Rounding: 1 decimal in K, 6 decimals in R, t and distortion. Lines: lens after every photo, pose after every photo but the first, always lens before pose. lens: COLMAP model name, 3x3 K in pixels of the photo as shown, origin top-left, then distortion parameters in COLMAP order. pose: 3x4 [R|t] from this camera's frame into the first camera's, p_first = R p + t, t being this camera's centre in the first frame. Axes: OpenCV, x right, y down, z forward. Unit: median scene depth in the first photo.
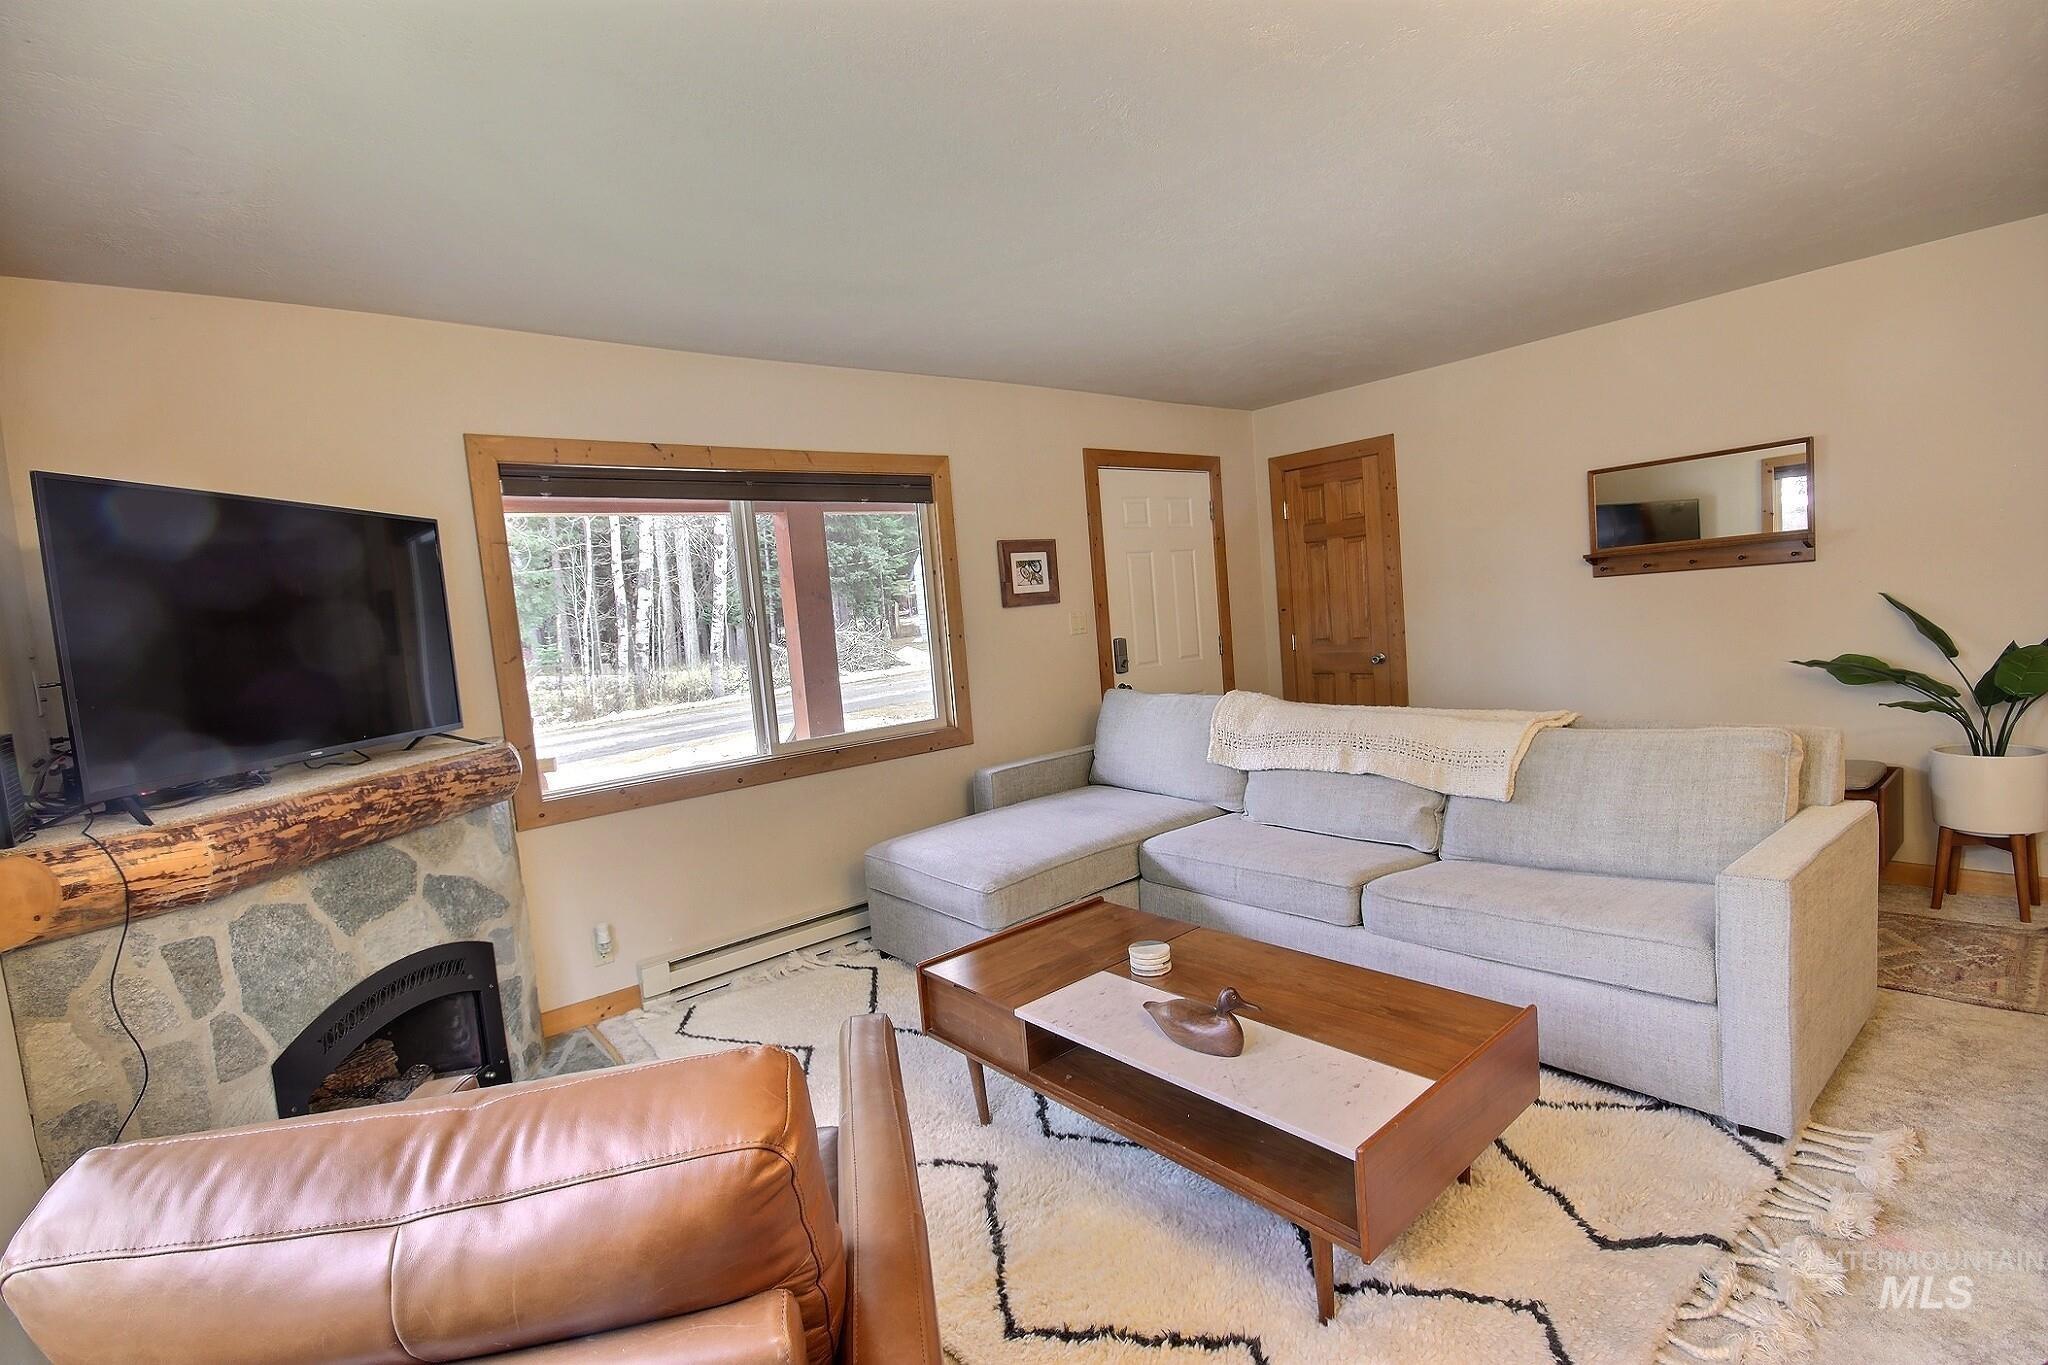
lens RADIAL K [[946.7, 0, 1018.6], [0, 946.7, 689.9], [0, 0, 1]] dist [0.002893, -0.001289]
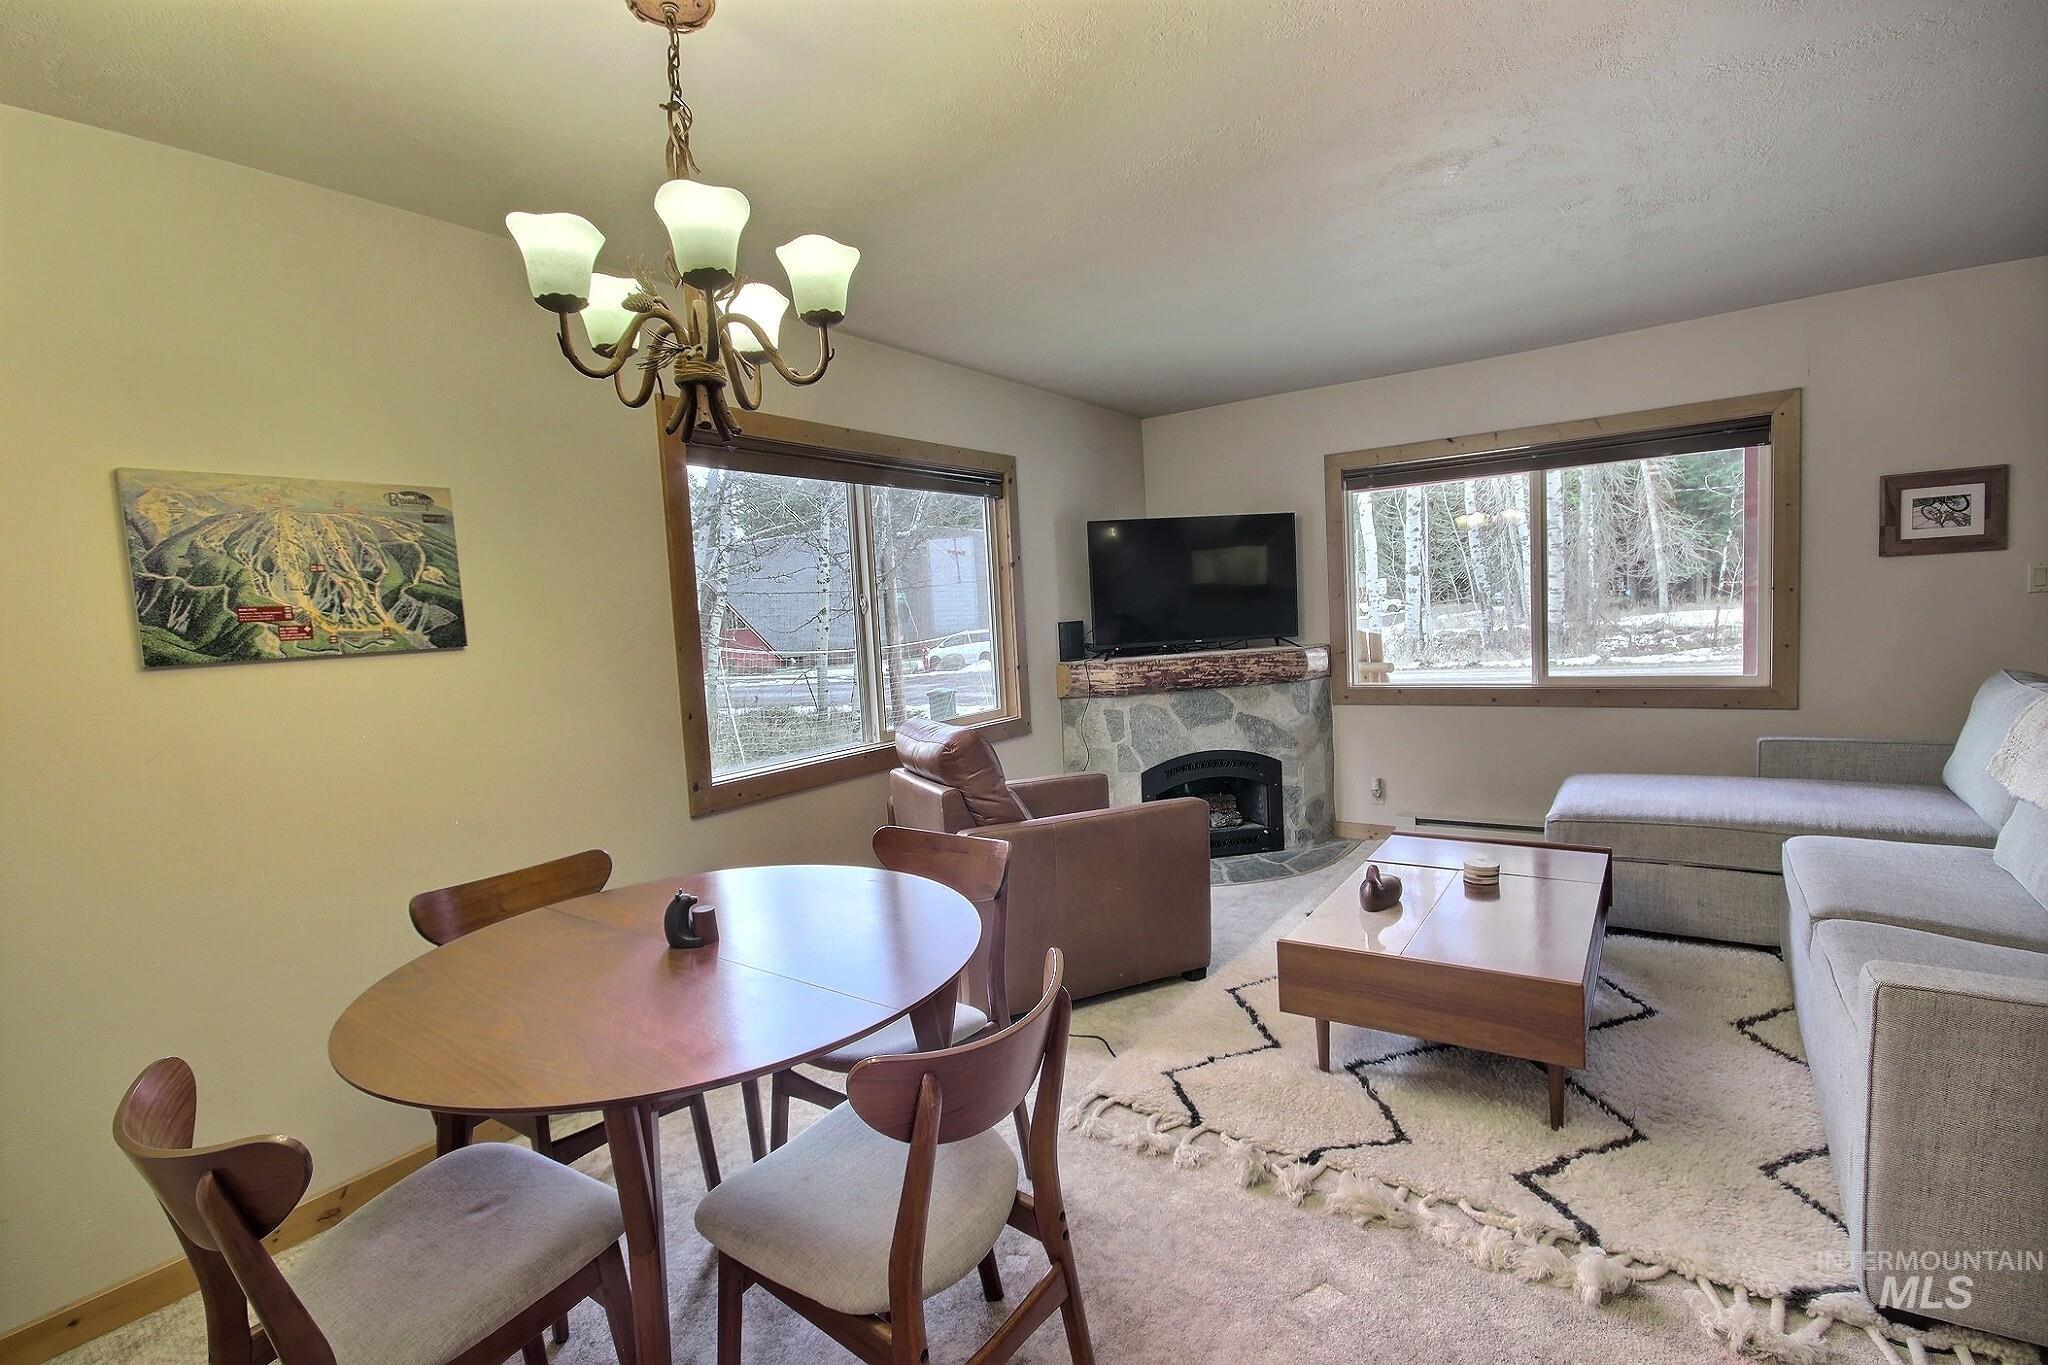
lens RADIAL K [[946.7, 0, 1018.4], [0, 946.7, 689.2], [0, 0, 1]] dist [0.002893, -0.001289]
pose [[0.269264, 0.148414, -0.951562, 0.994490], [-0.047035, 0.988902, 0.140928, -0.089282], [0.961917, 0.006809, 0.273256, 0.065245]]
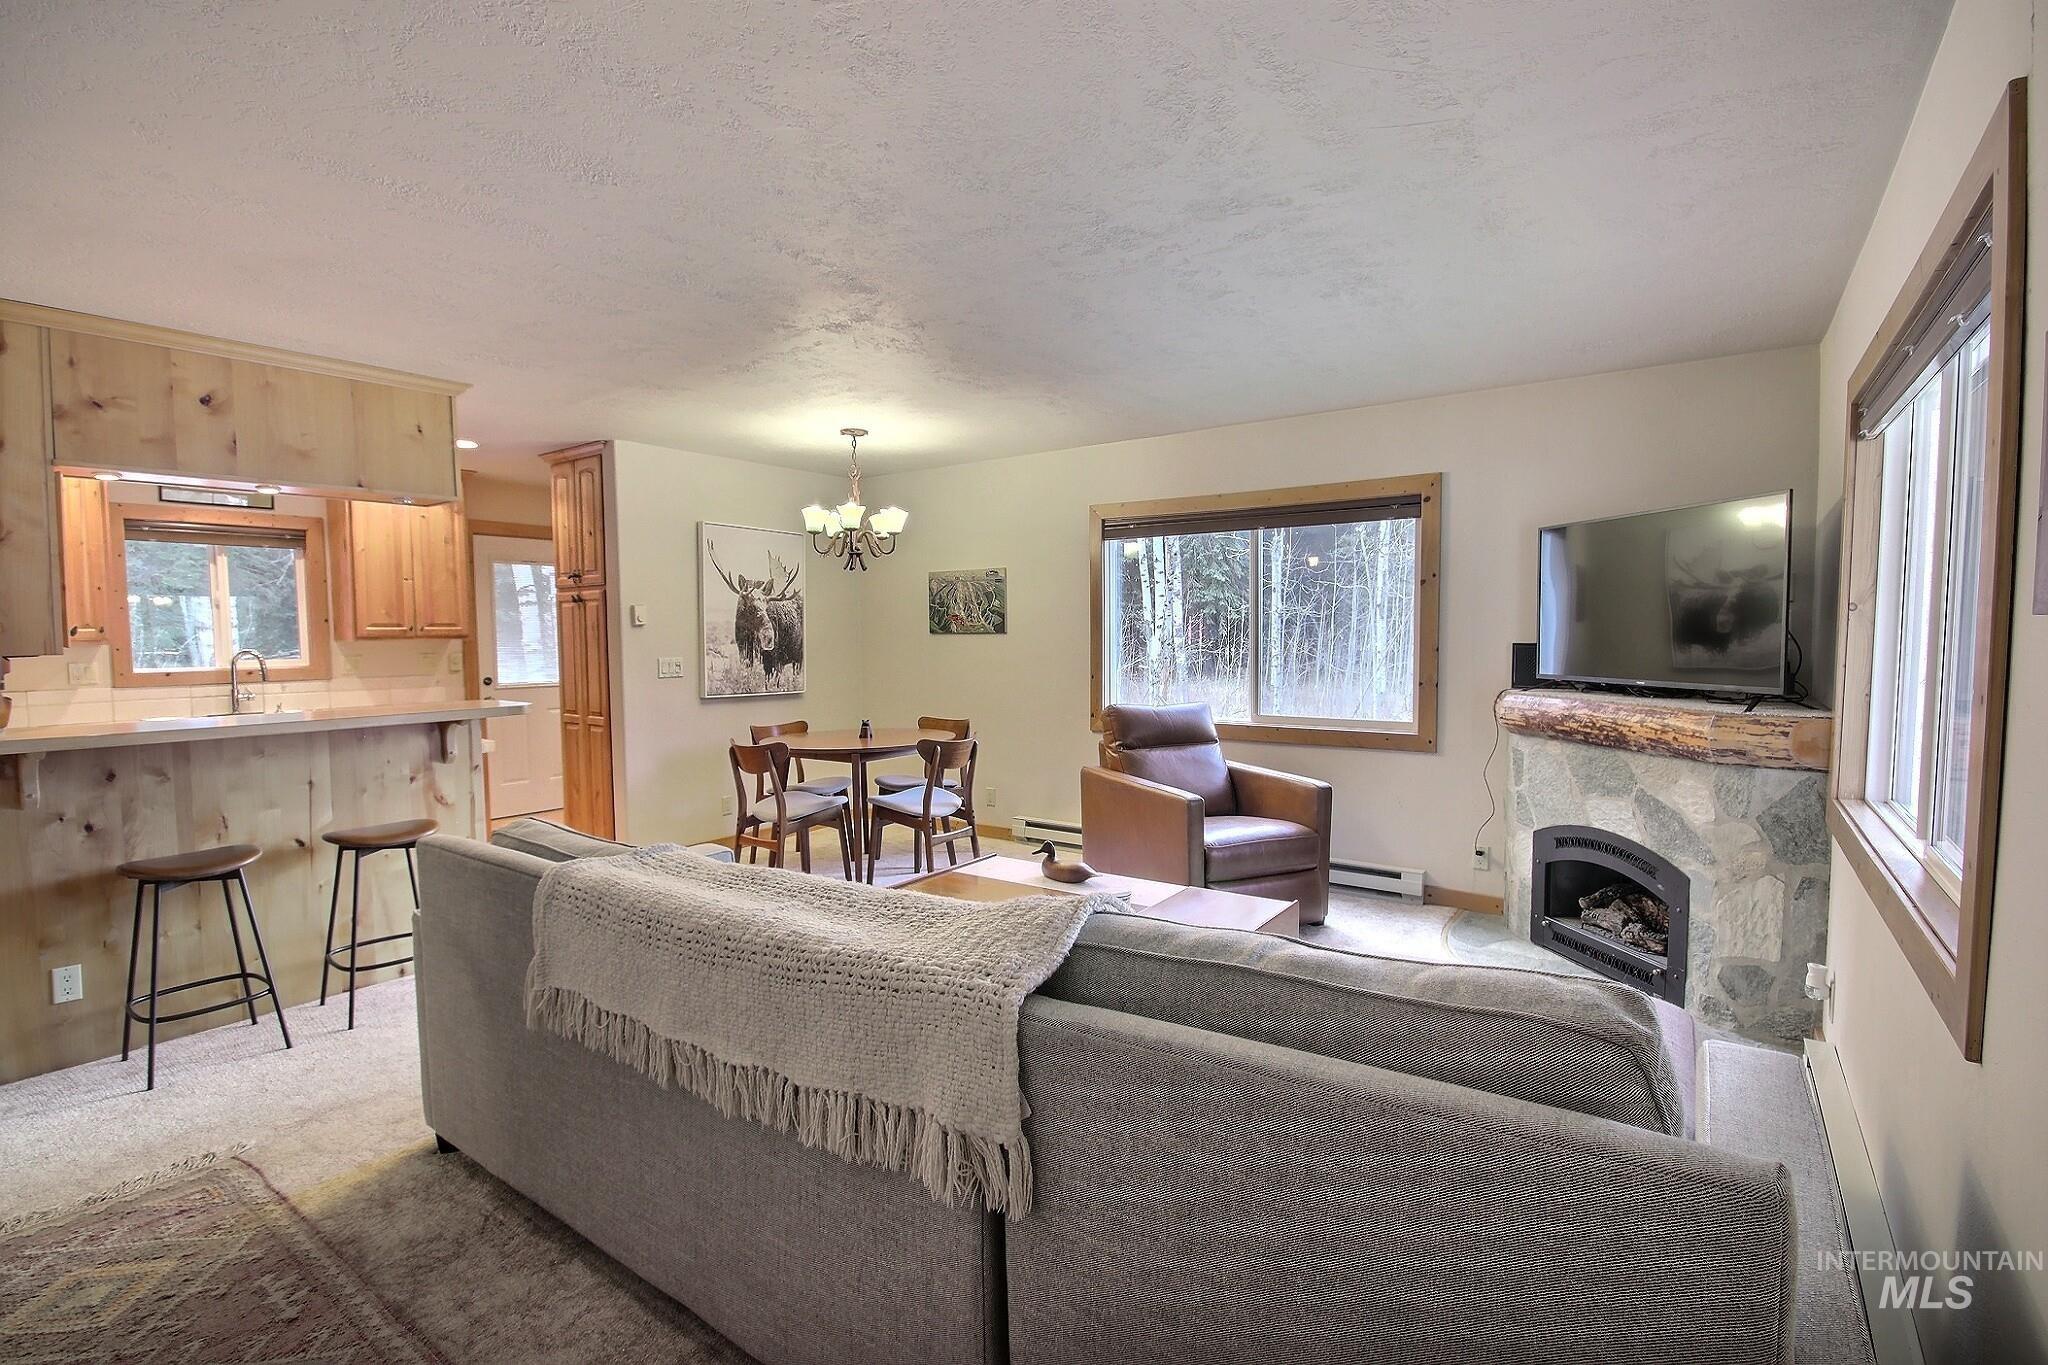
lens RADIAL K [[946.7, 0, 1019.3], [0, 946.7, 688.2], [0, 0, 1]] dist [0.002893, -0.001289]
pose [[-0.965614, 0.104571, -0.238020, 0.488657], [0.066673, 0.984526, 0.162058, -0.204782], [0.251284, 0.140616, -0.957645, 1.949743]]
